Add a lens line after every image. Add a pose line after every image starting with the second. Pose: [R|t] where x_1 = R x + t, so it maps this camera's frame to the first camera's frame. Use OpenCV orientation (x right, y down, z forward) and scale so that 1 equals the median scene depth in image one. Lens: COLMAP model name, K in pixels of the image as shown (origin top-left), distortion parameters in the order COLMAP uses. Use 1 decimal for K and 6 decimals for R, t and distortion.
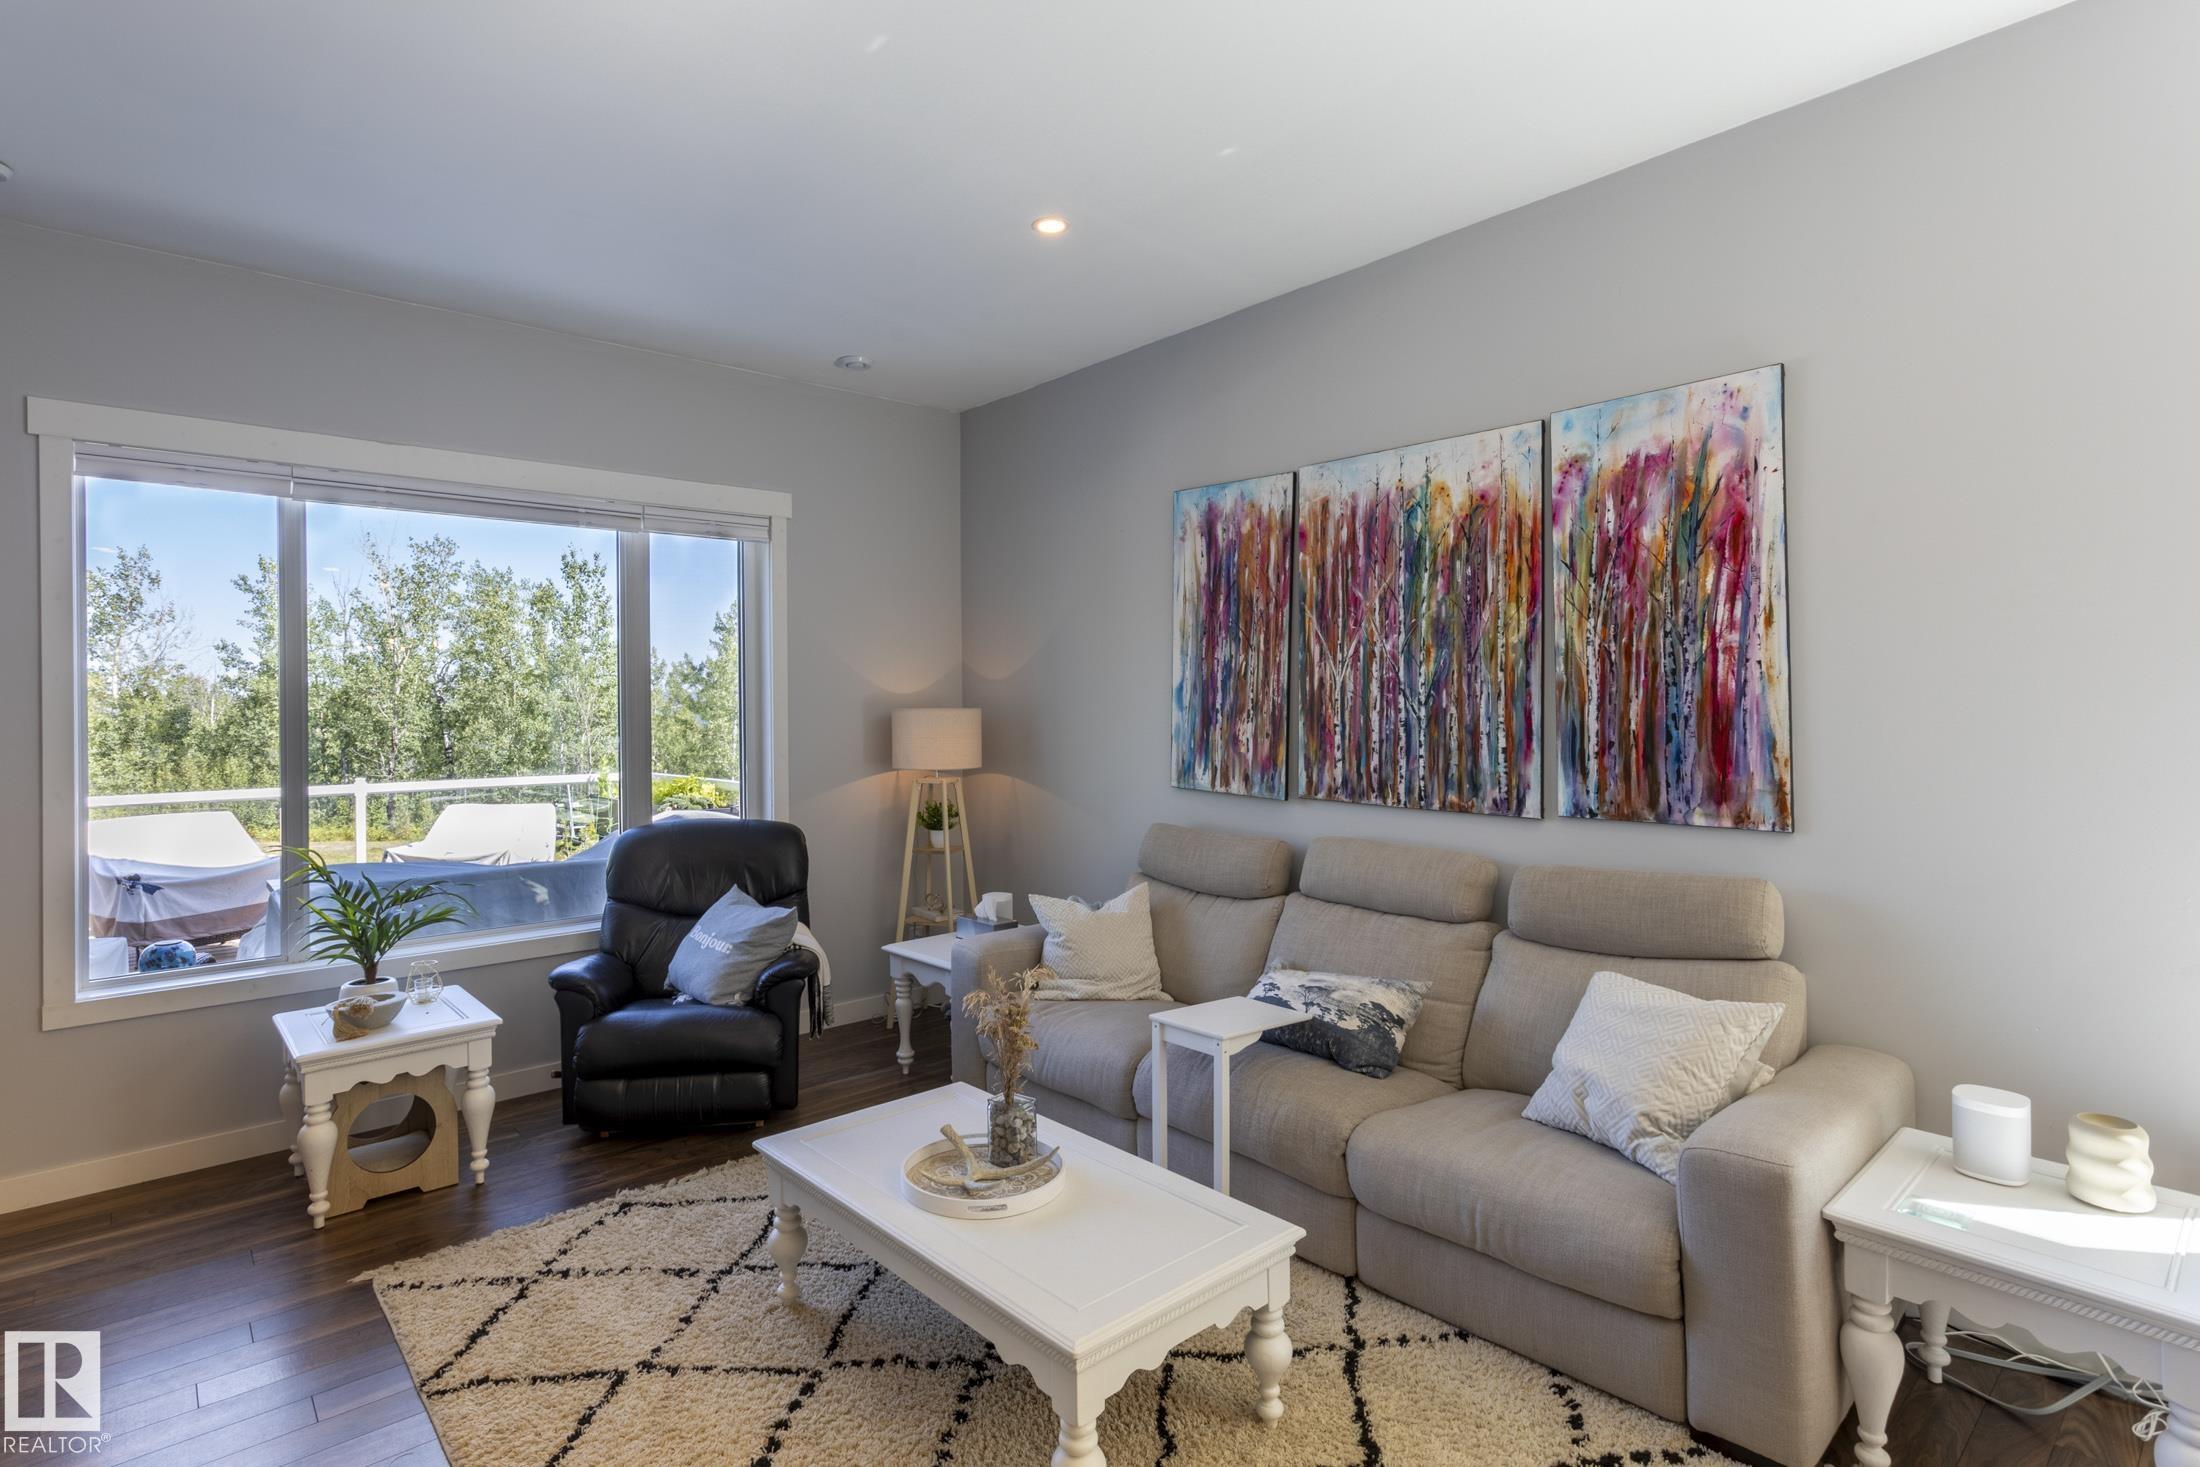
lens RADIAL K [[1075.9, 0, 1091.4], [0, 1075.9, 705.7], [0, 0, 1]] dist [-0.000222, -0.019738]
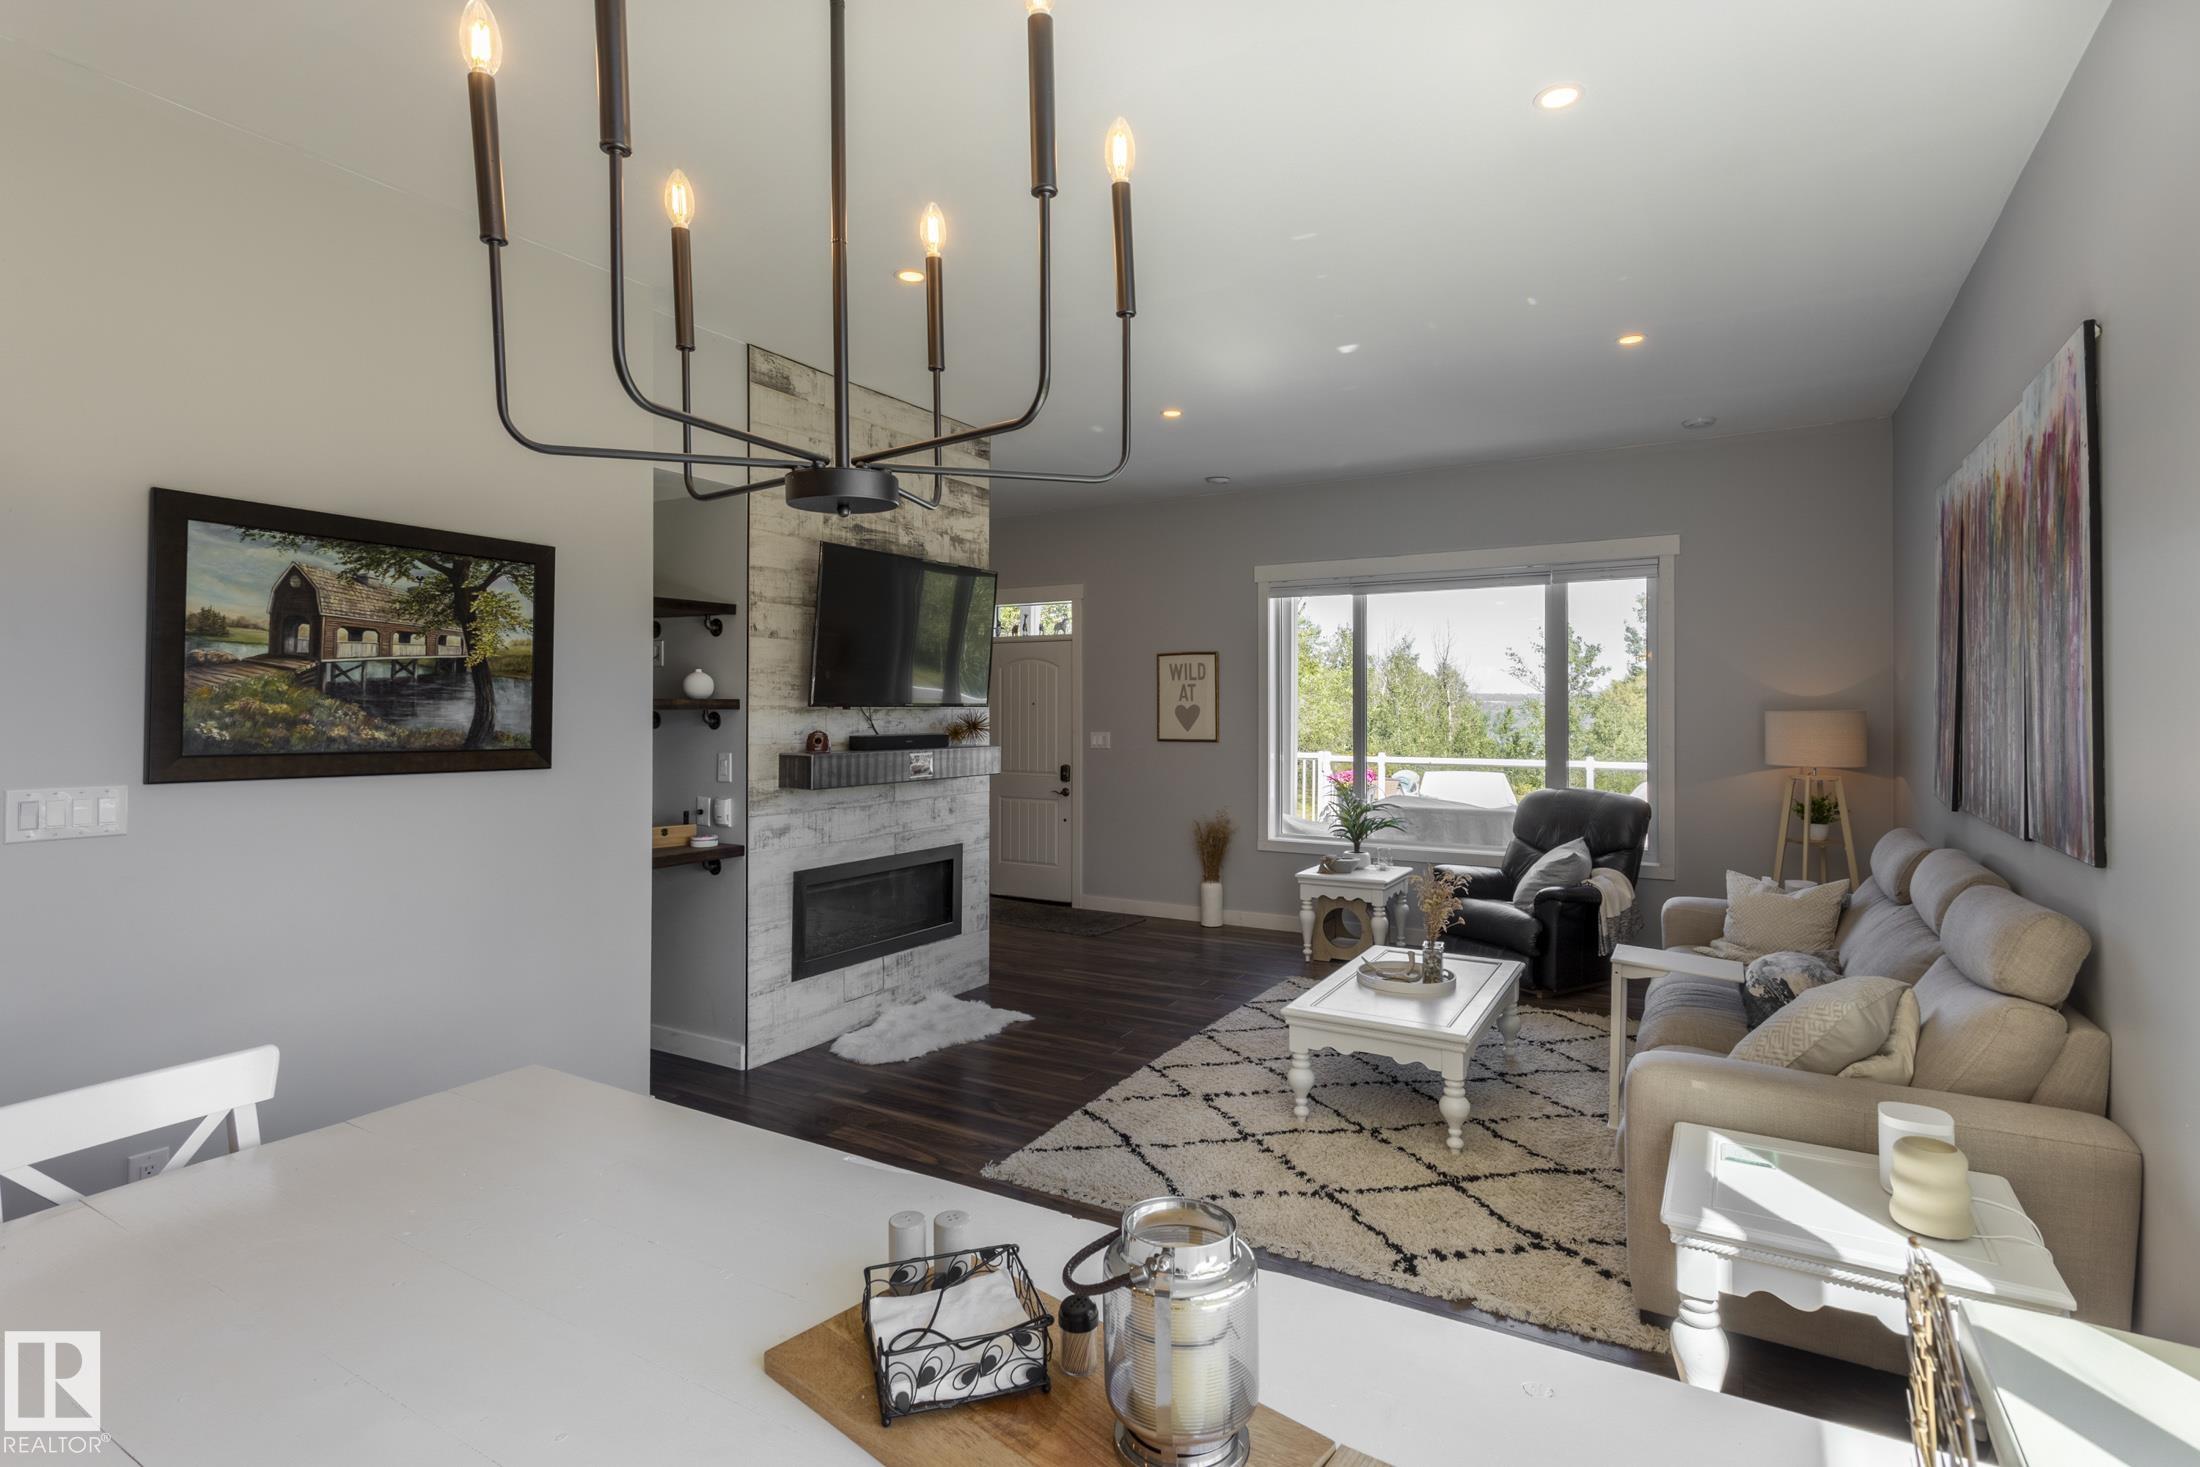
lens RADIAL K [[1063.6, 0, 1110.3], [0, 1063.6, 740.1], [0, 0, 1]] dist [0.000456, 0.005445]
pose [[0.317768, 0.037426, -0.947430, 0.393507], [-0.000111, 0.999222, 0.039435, -0.005959], [0.948169, -0.012426, 0.317525, -0.002698]]
